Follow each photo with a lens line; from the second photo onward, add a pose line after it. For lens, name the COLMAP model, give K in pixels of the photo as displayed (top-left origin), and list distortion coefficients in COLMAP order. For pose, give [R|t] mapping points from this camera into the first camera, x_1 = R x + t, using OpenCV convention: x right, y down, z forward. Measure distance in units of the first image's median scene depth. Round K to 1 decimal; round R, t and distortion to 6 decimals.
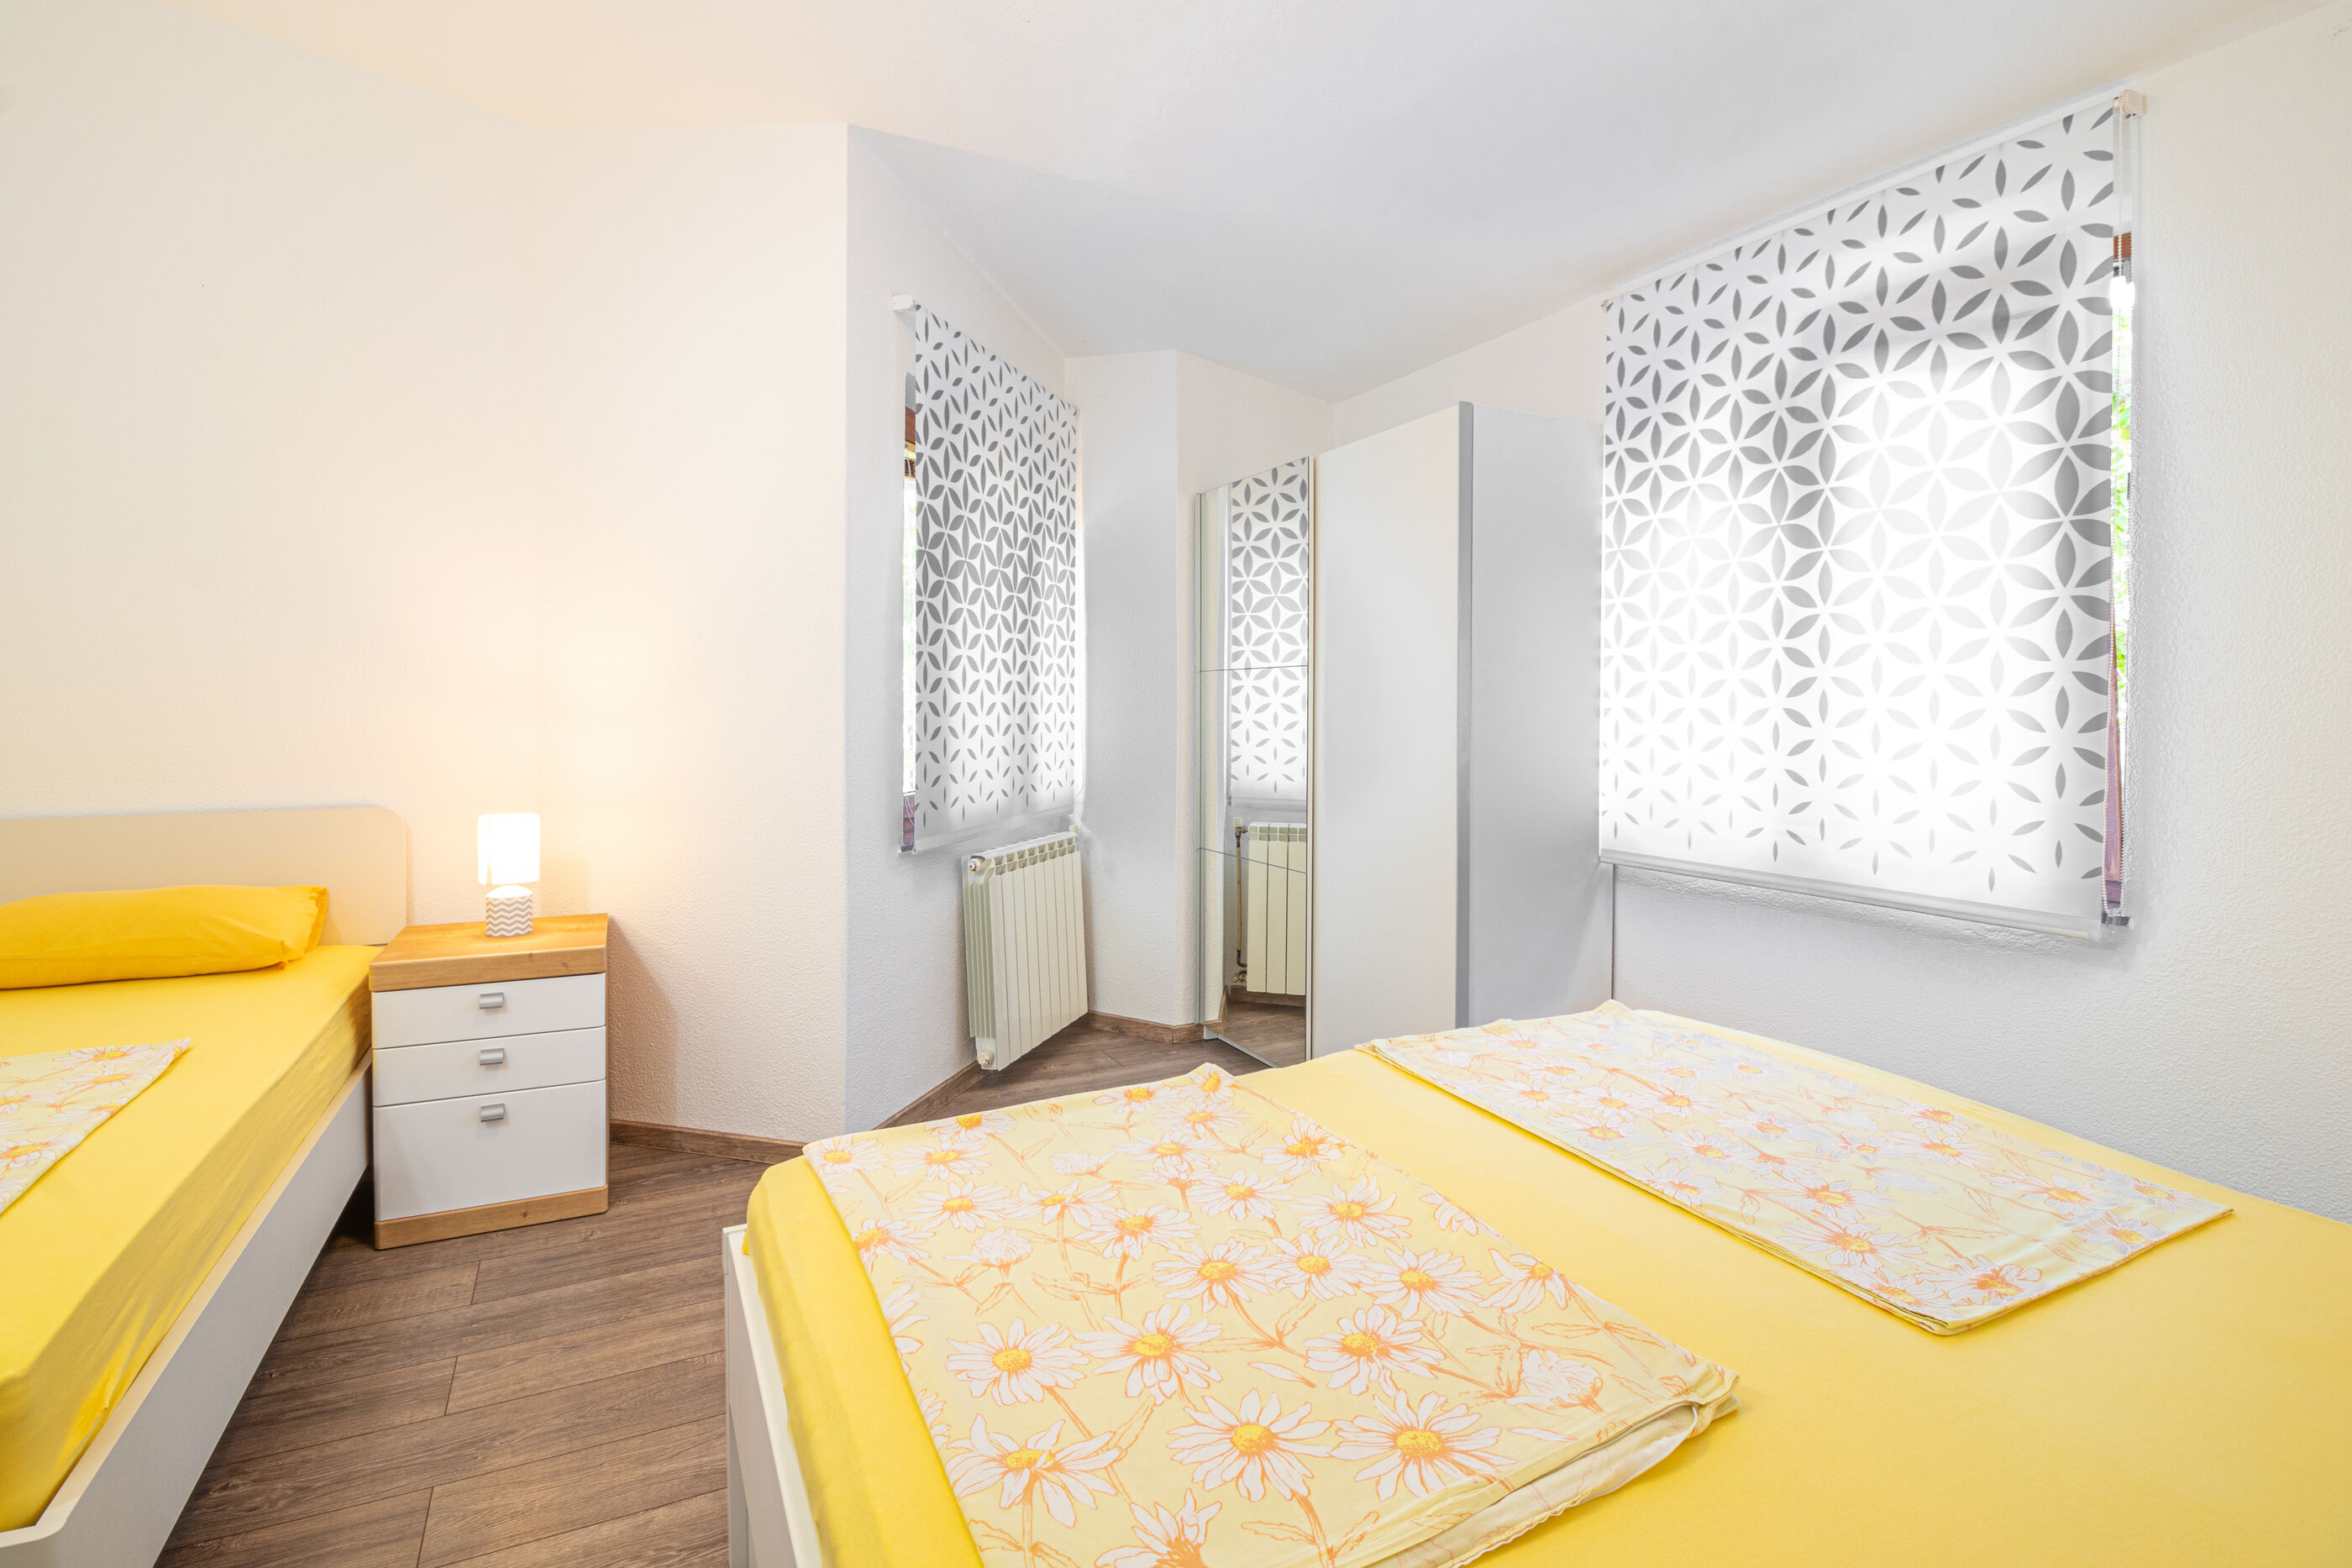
lens RADIAL K [[1120.7, 0, 1175.3], [0, 1120.7, 714.1], [0, 0, 1]] dist [-0.010713, -0.001577]
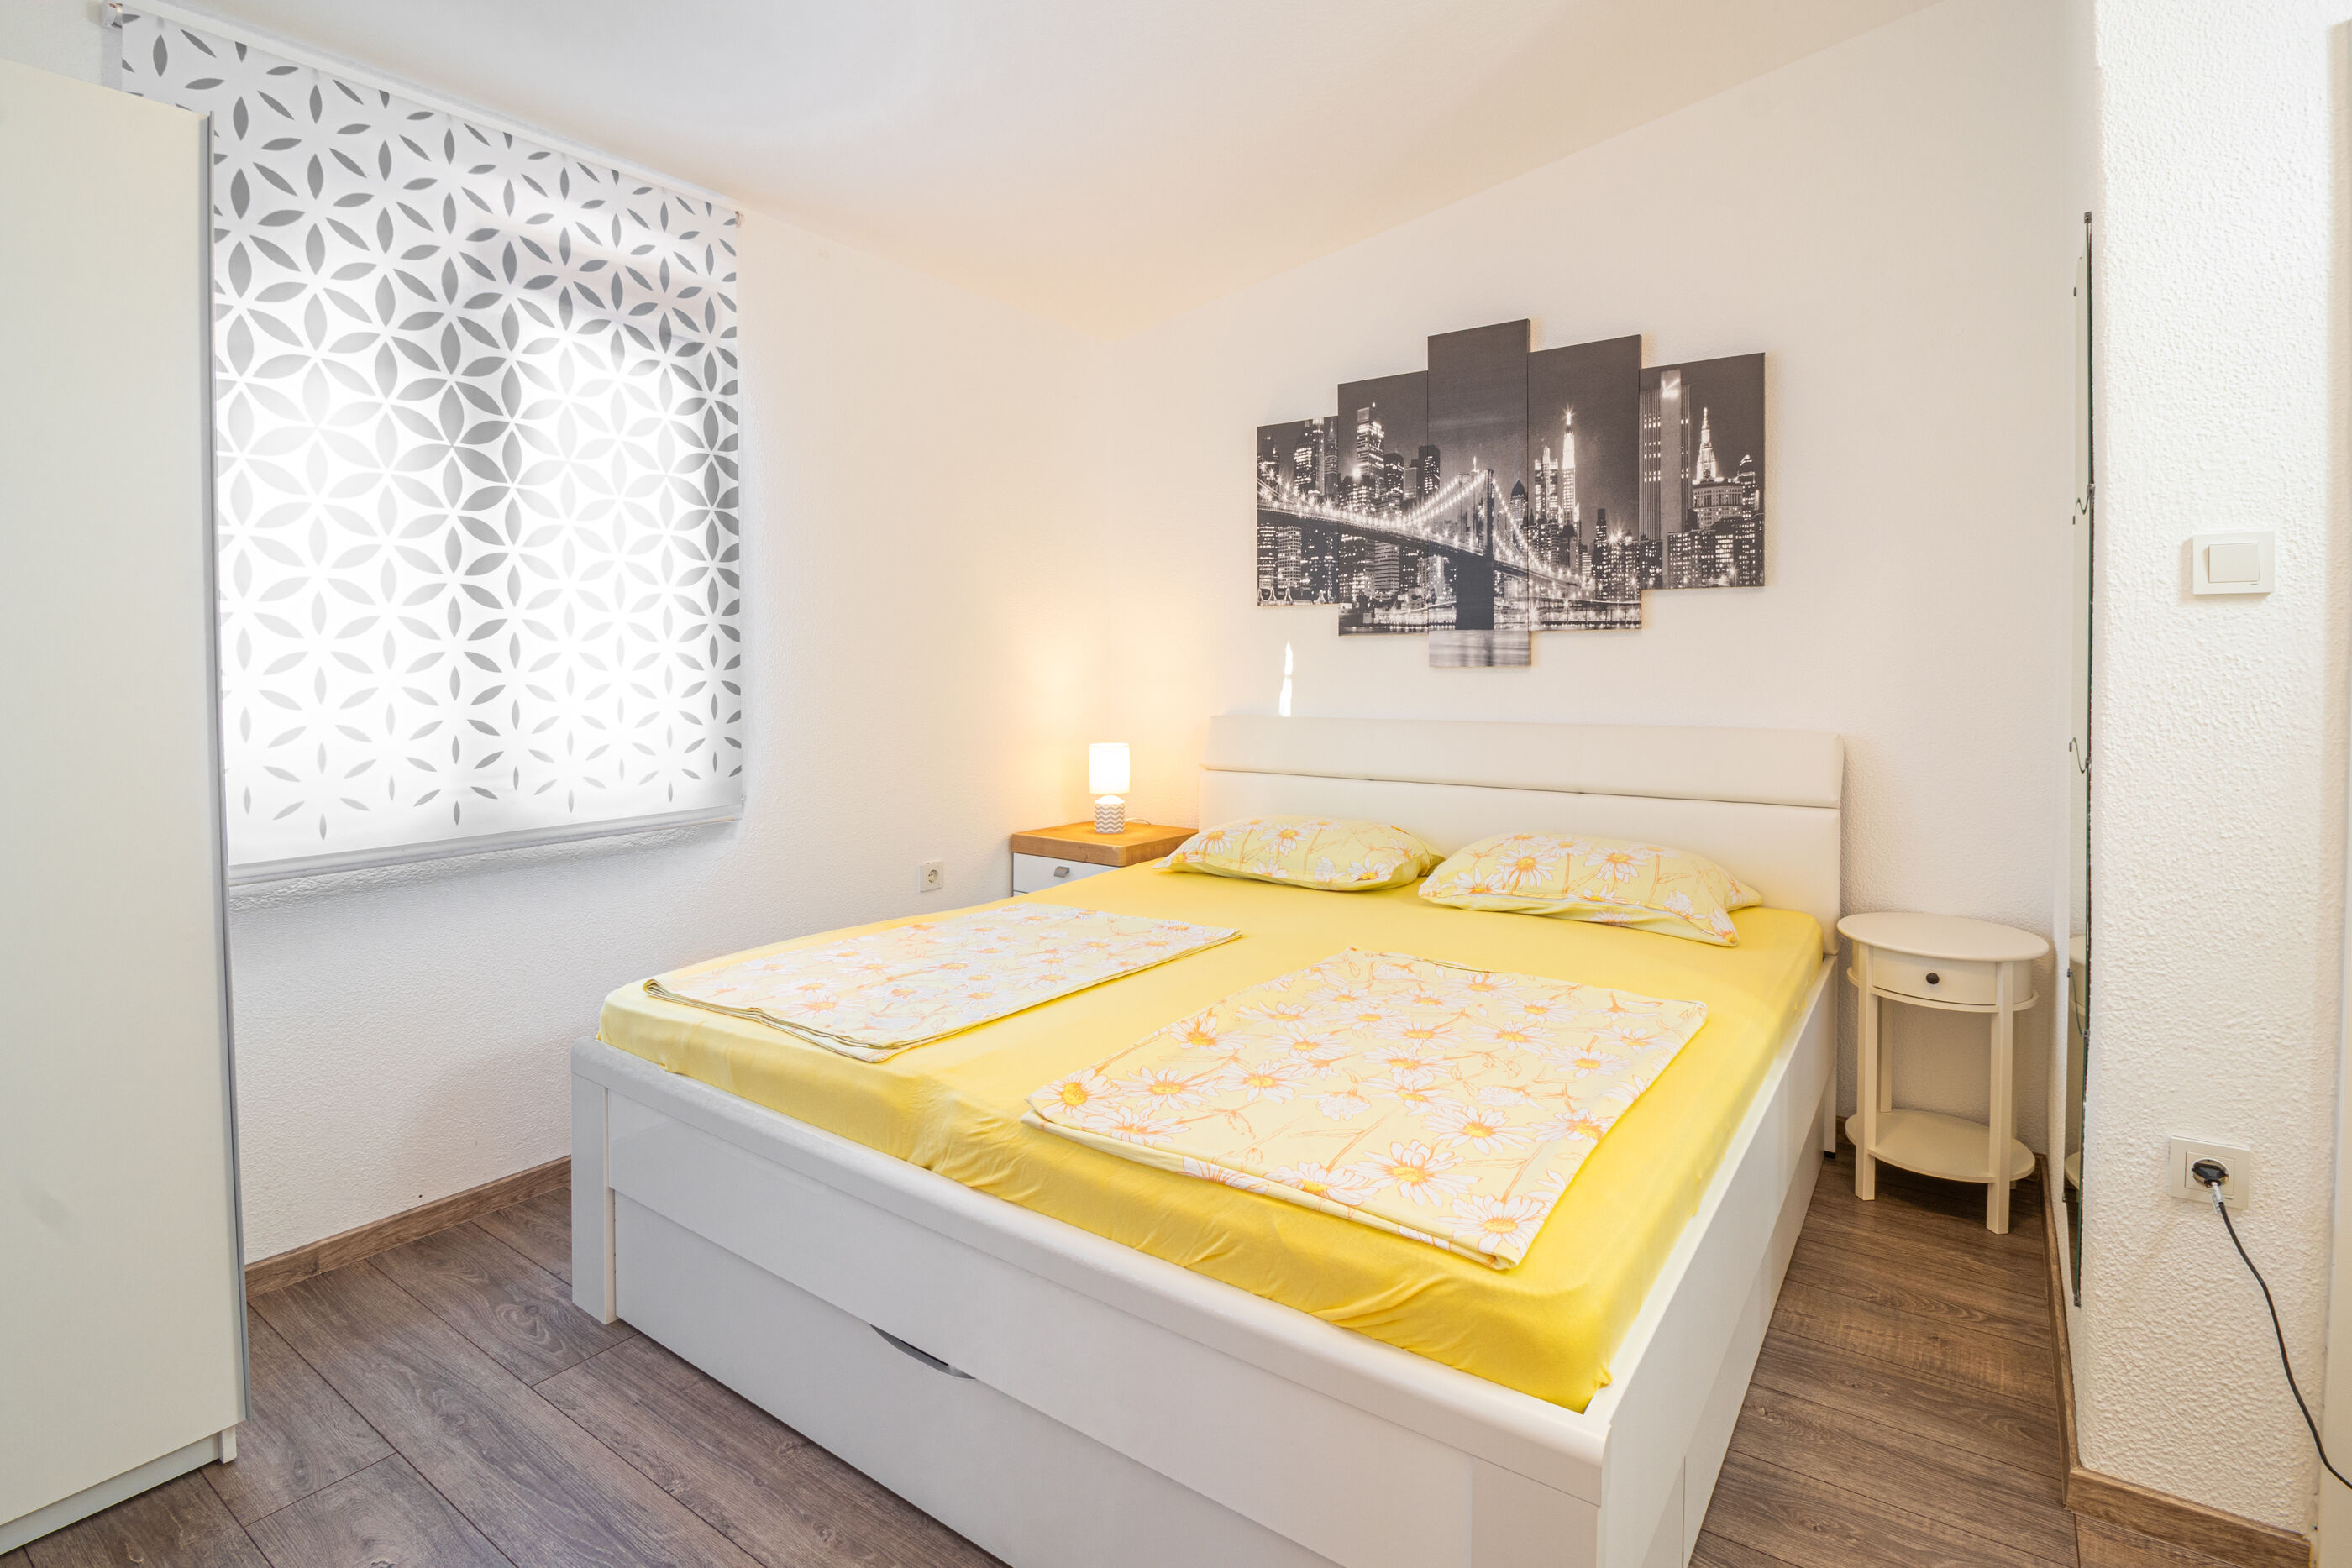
lens RADIAL K [[1120.7, 0, 1180.3], [0, 1120.7, 667.9], [0, 0, 1]] dist [-0.010713, -0.001577]
pose [[-0.458035, -0.015032, 0.888807, -0.562641], [0.004285, 0.999808, 0.019118, -0.008001], [-0.888924, 0.012565, -0.457883, 0.978336]]
